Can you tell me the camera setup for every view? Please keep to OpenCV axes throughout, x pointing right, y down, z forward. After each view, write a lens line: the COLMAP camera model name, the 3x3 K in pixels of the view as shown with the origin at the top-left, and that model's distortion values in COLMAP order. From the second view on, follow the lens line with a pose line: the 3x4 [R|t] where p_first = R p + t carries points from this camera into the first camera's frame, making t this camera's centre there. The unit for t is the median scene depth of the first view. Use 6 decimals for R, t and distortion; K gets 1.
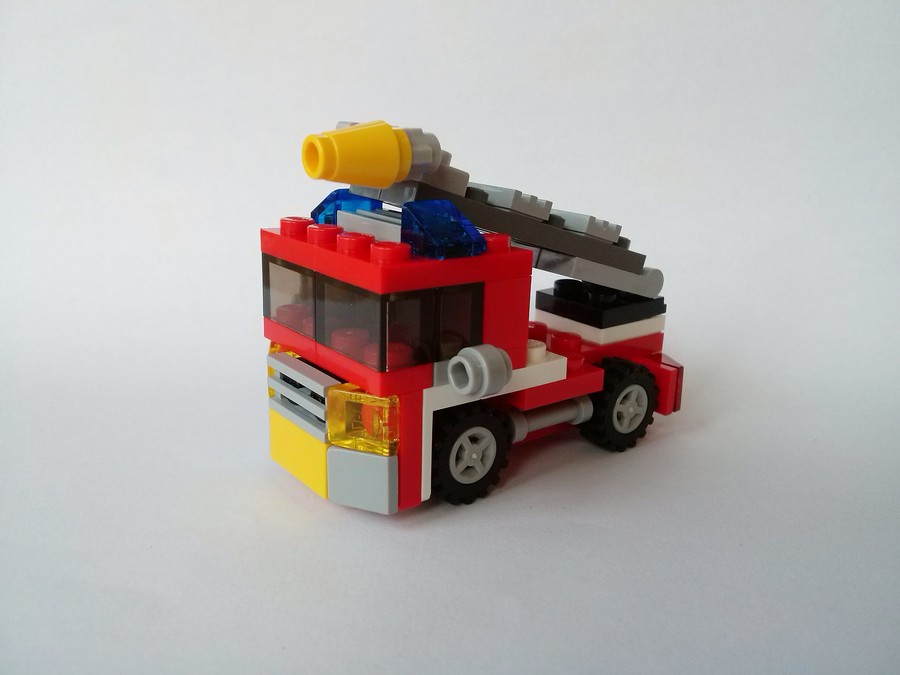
lens RADIAL K [[842.9, 0, 450.0], [0, 842.9, 337.5], [0, 0, 1]] dist [0.003794, 0.000437]
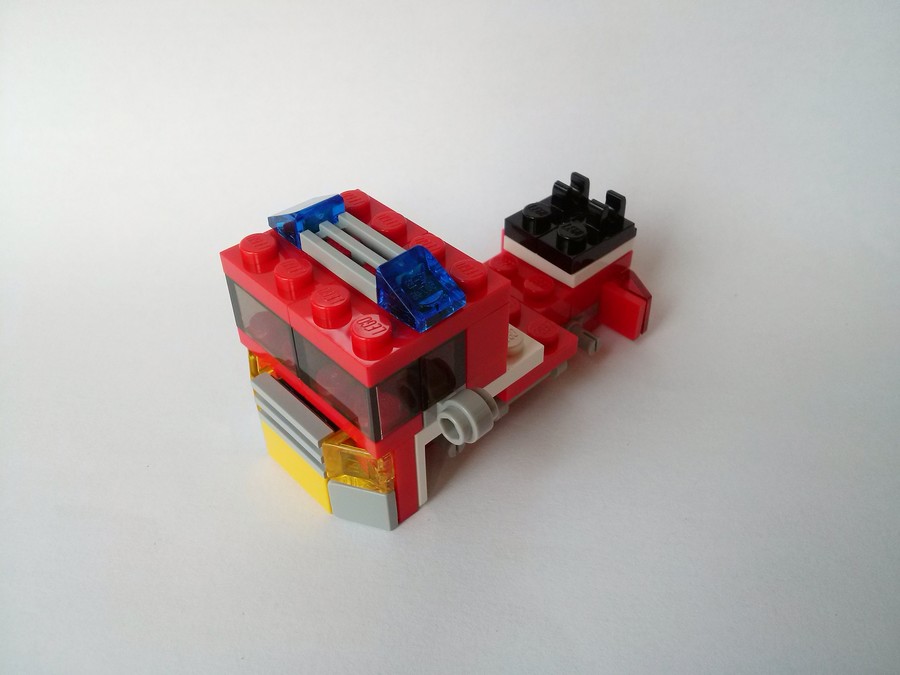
lens RADIAL K [[842.9, 0, 450.0], [0, 842.9, 337.5], [0, 0, 1]] dist [0.003794, 0.000437]
pose [[0.994439, -0.092831, 0.049744, -0.028007], [0.063702, 0.906292, 0.417825, -0.468195], [-0.083870, -0.412332, 0.907165, 0.098493]]
